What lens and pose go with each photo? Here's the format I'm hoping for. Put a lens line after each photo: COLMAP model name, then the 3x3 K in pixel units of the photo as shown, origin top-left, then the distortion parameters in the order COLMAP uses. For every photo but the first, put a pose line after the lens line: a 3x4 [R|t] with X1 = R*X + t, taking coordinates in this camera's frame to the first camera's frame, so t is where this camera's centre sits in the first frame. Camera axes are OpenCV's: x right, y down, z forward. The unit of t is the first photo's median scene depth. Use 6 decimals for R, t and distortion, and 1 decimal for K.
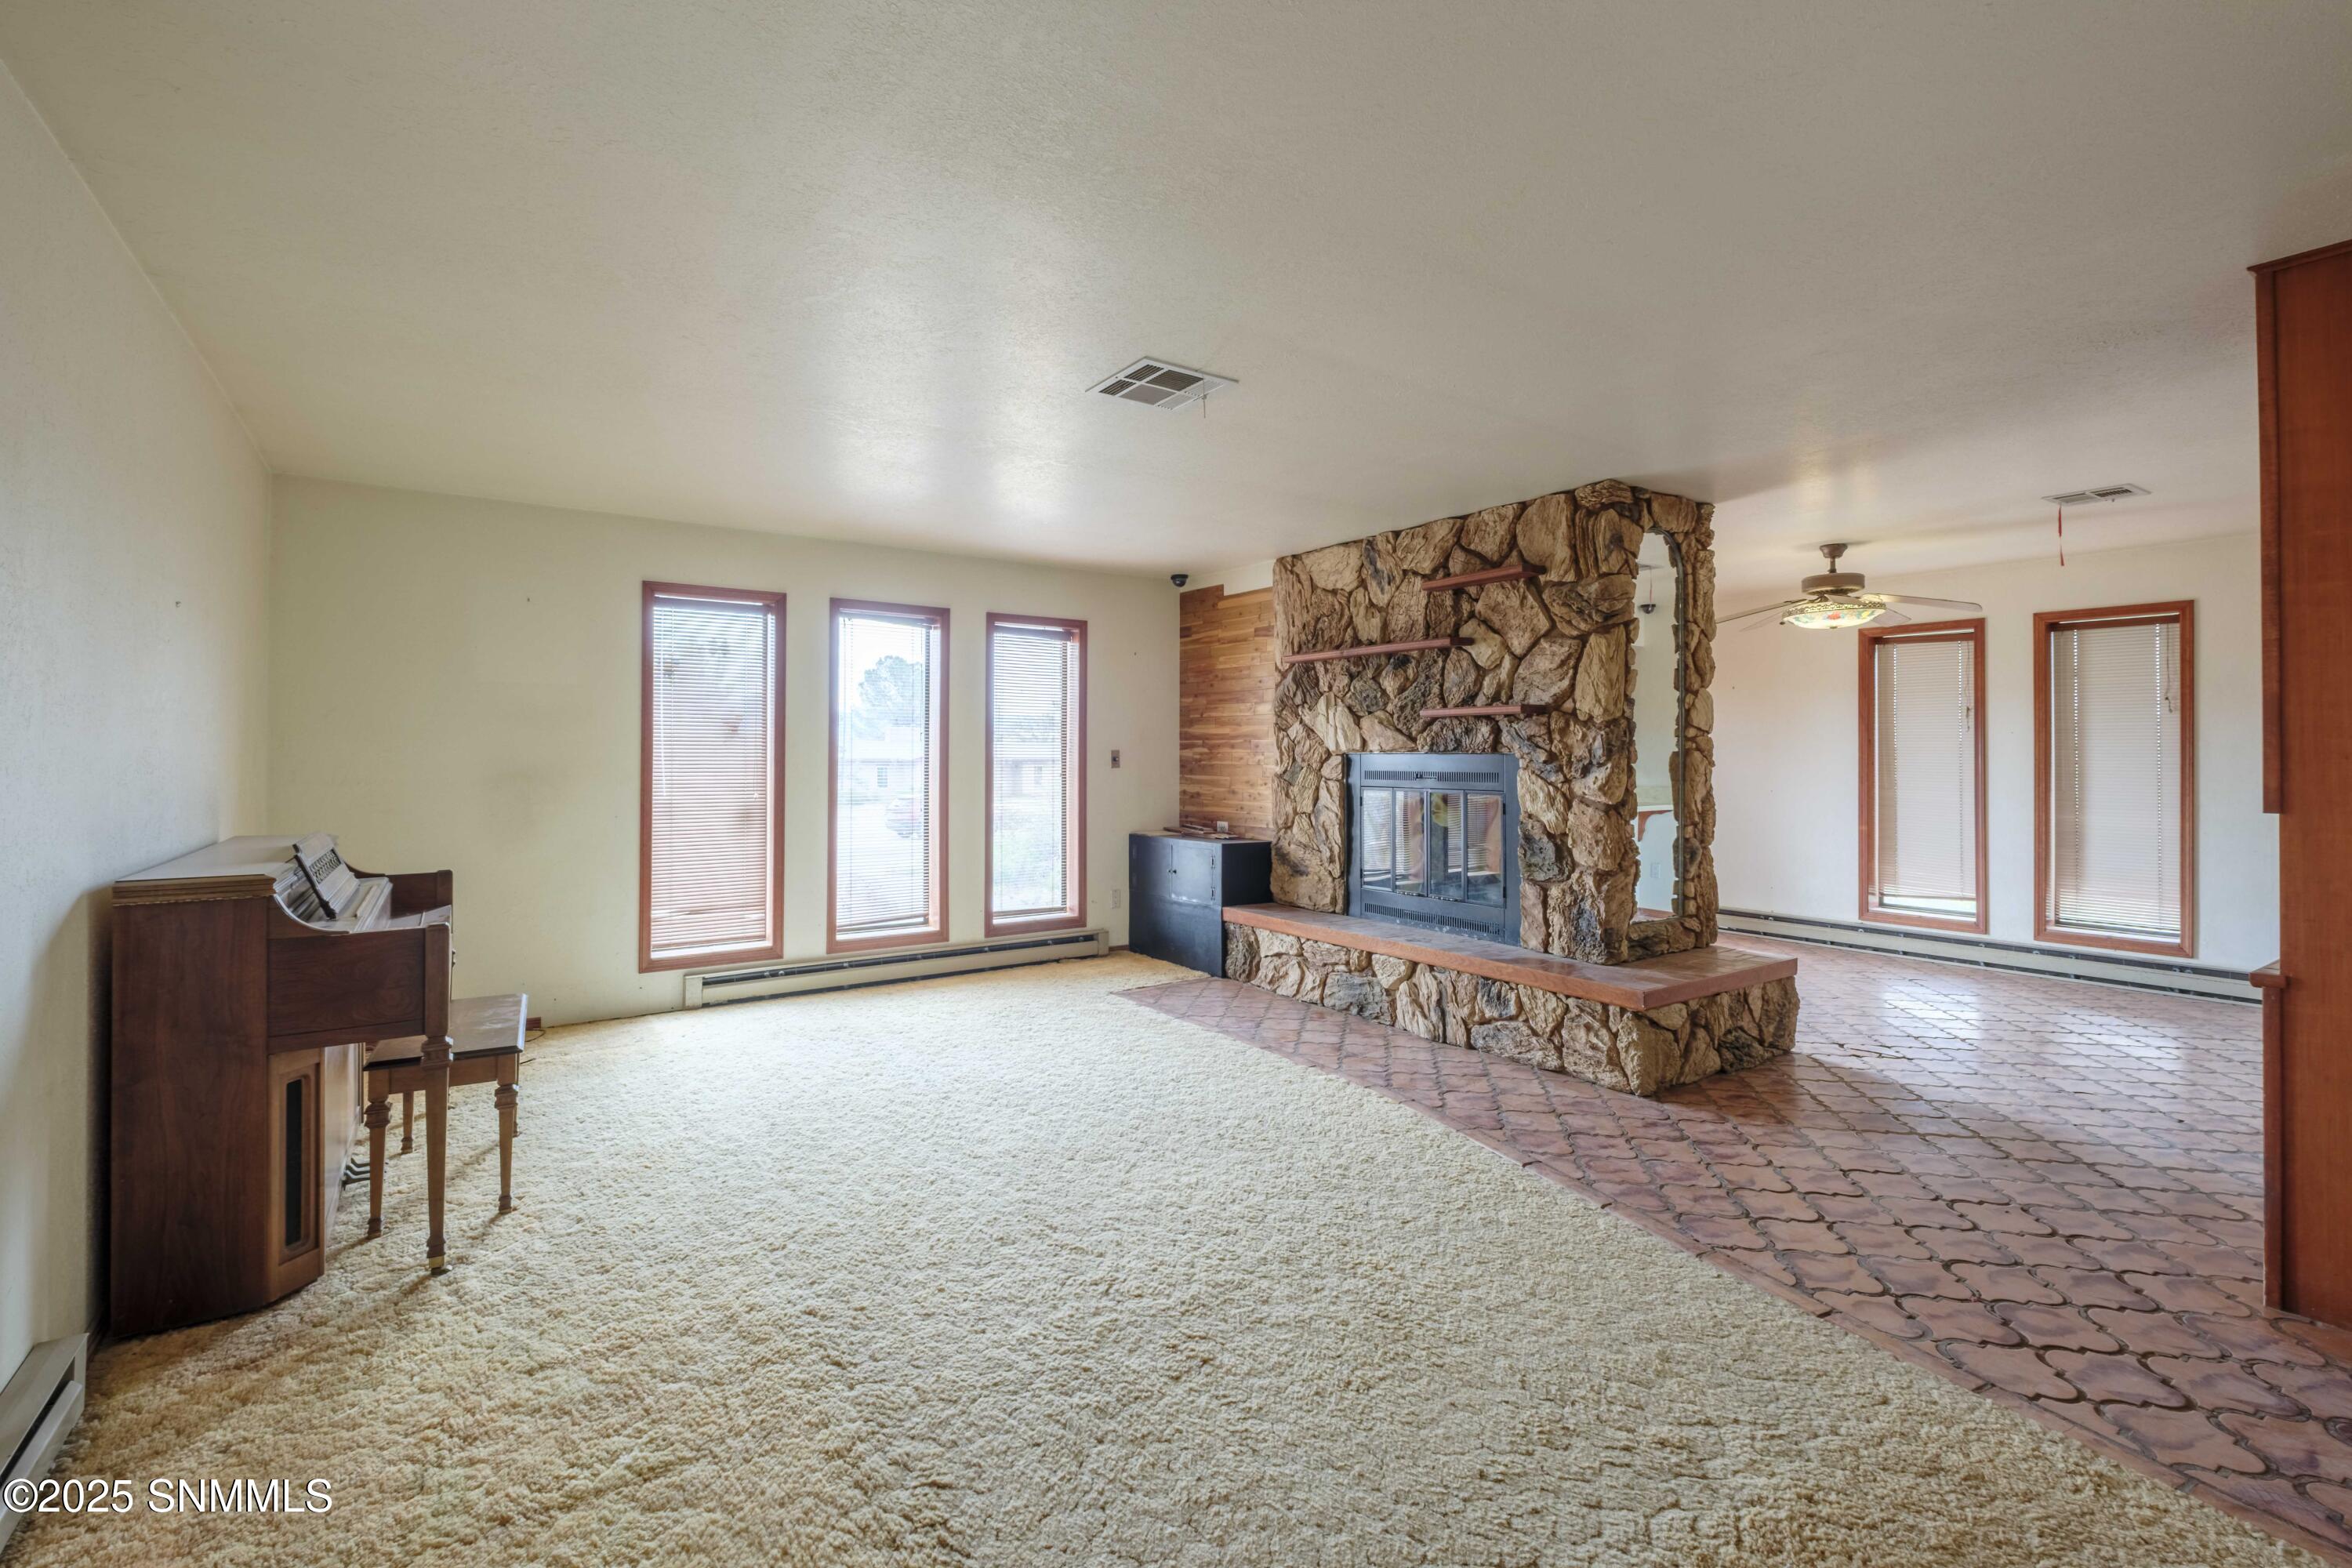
lens RADIAL K [[1016.2, 0, 1178.7], [0, 1016.2, 760.7], [0, 0, 1]] dist [-0.002611, -0.001750]
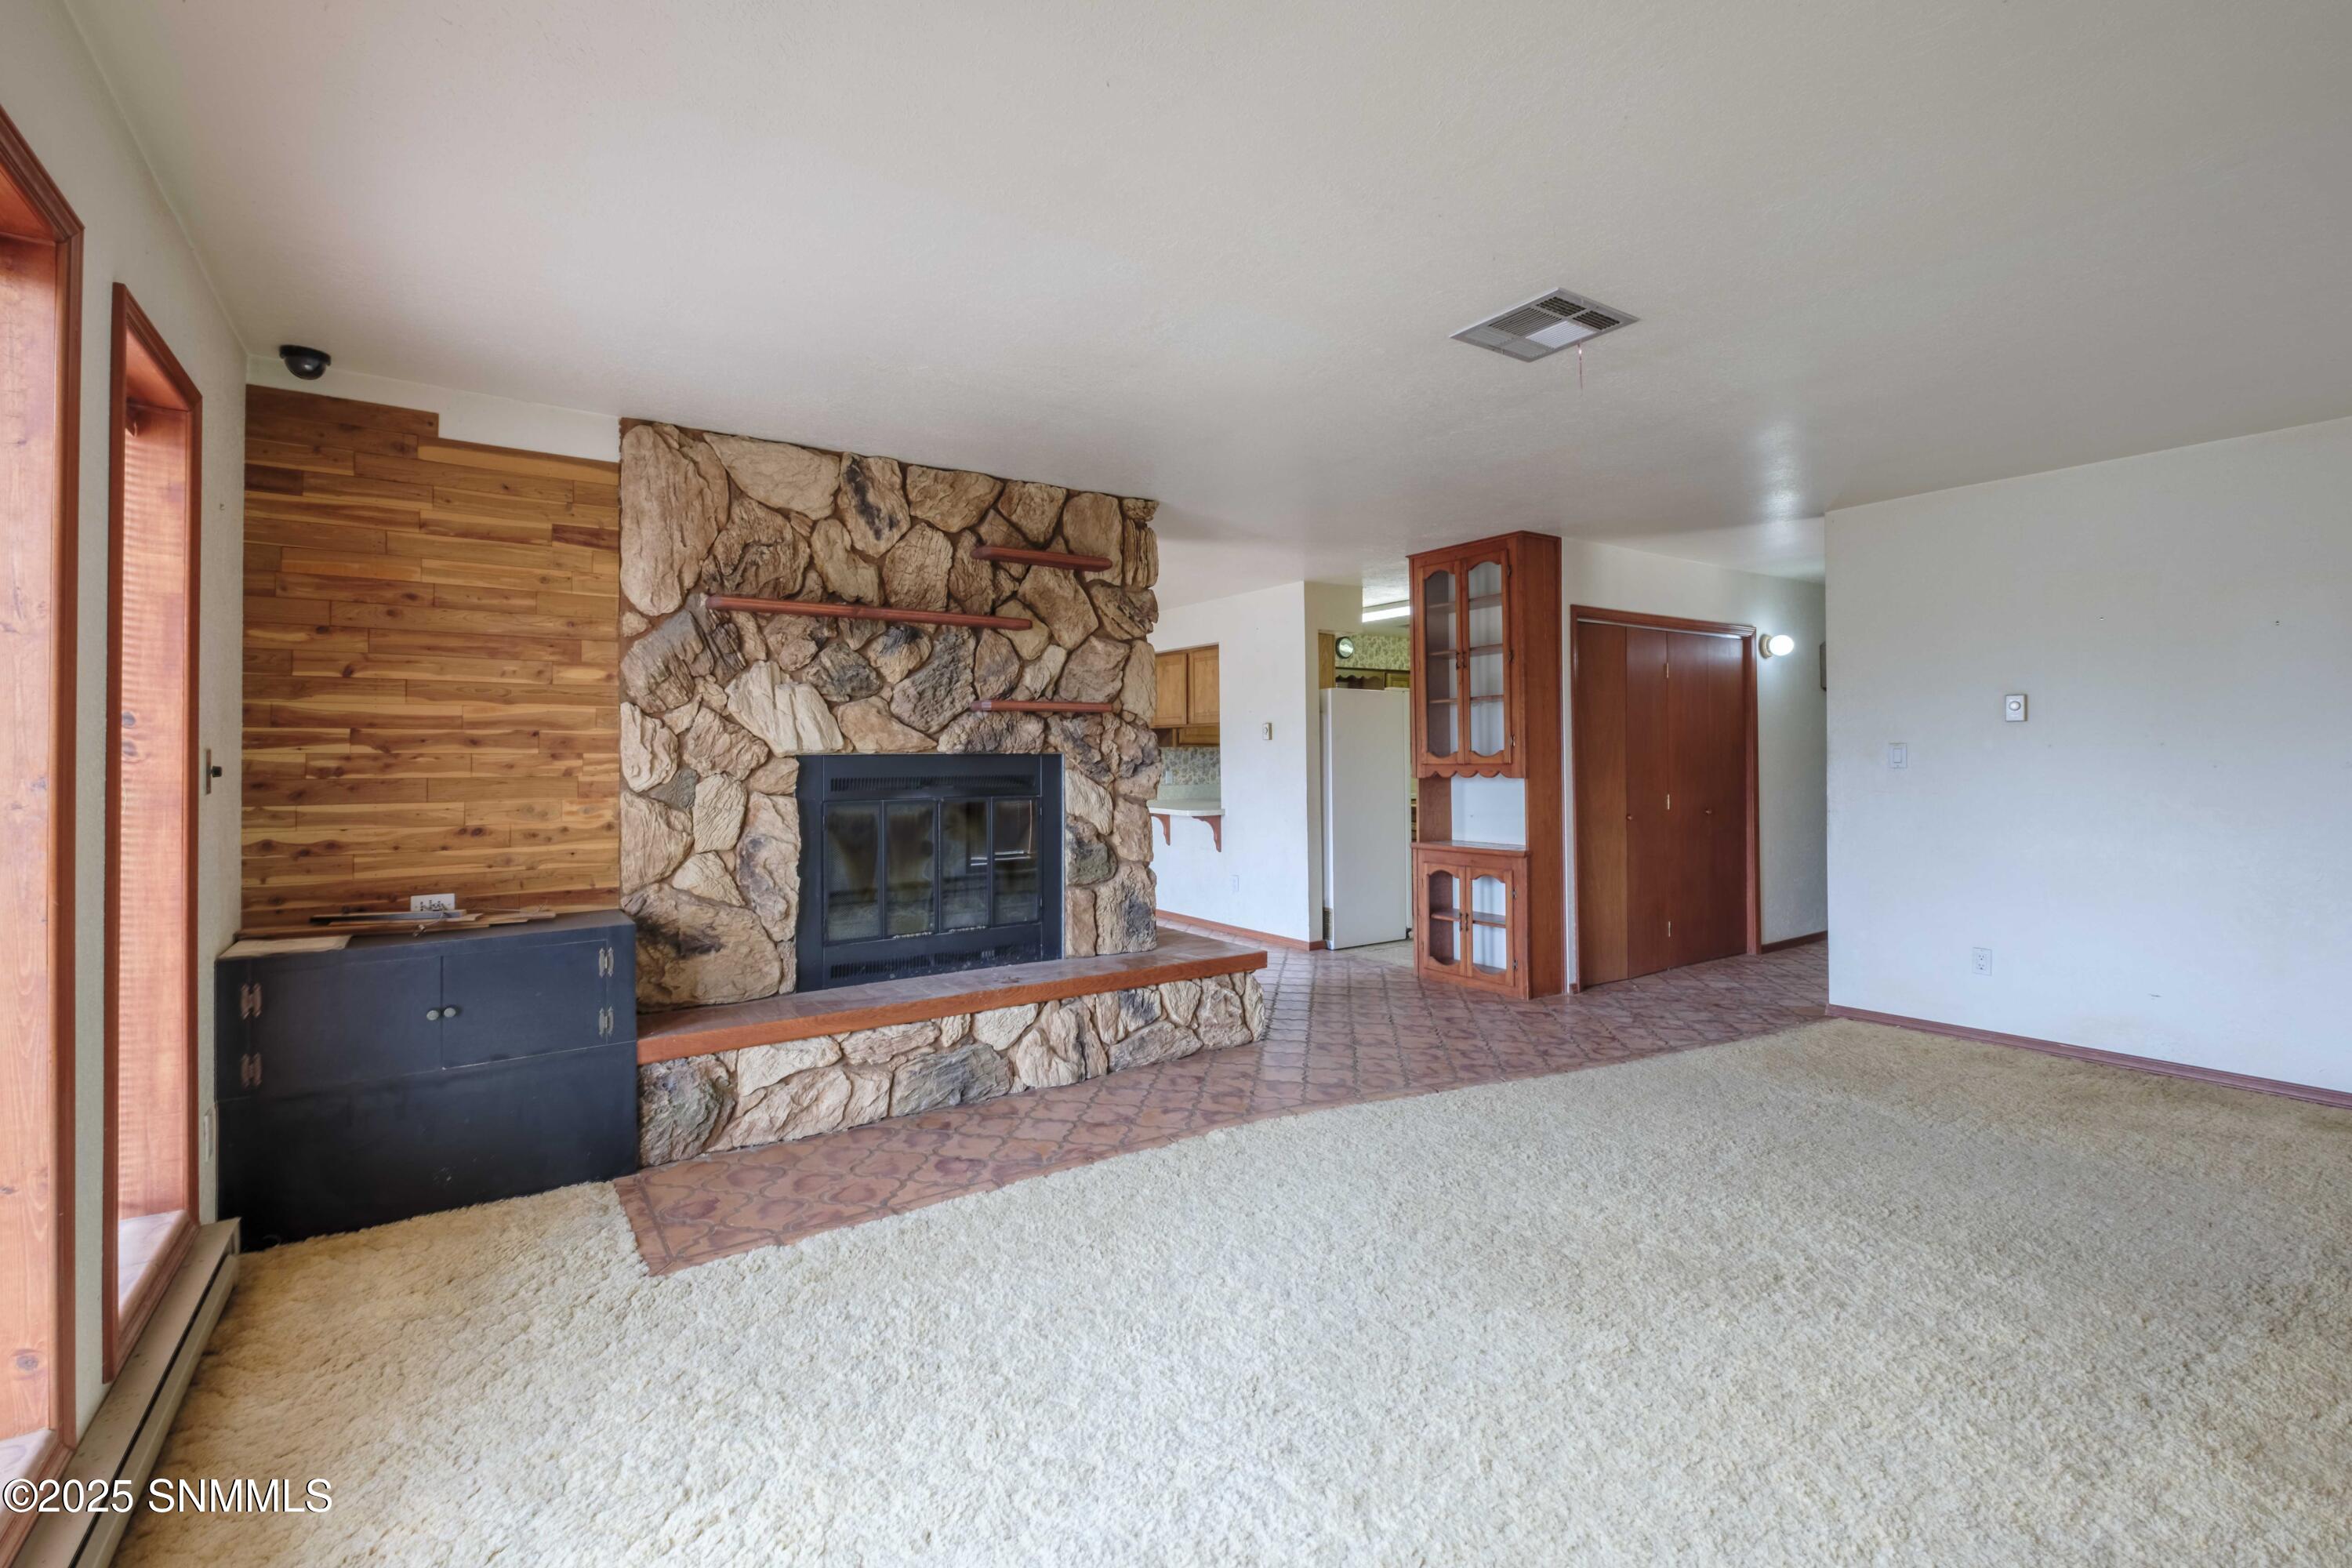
lens RADIAL K [[1016.2, 0, 1160.0], [0, 1016.2, 751.6], [0, 0, 1]] dist [-0.002611, -0.001750]
pose [[0.036942, 0.002616, 0.999314, -0.582490], [0.011598, 0.999928, -0.003046, -0.004776], [-0.999250, 0.011703, 0.036909, 0.842728]]
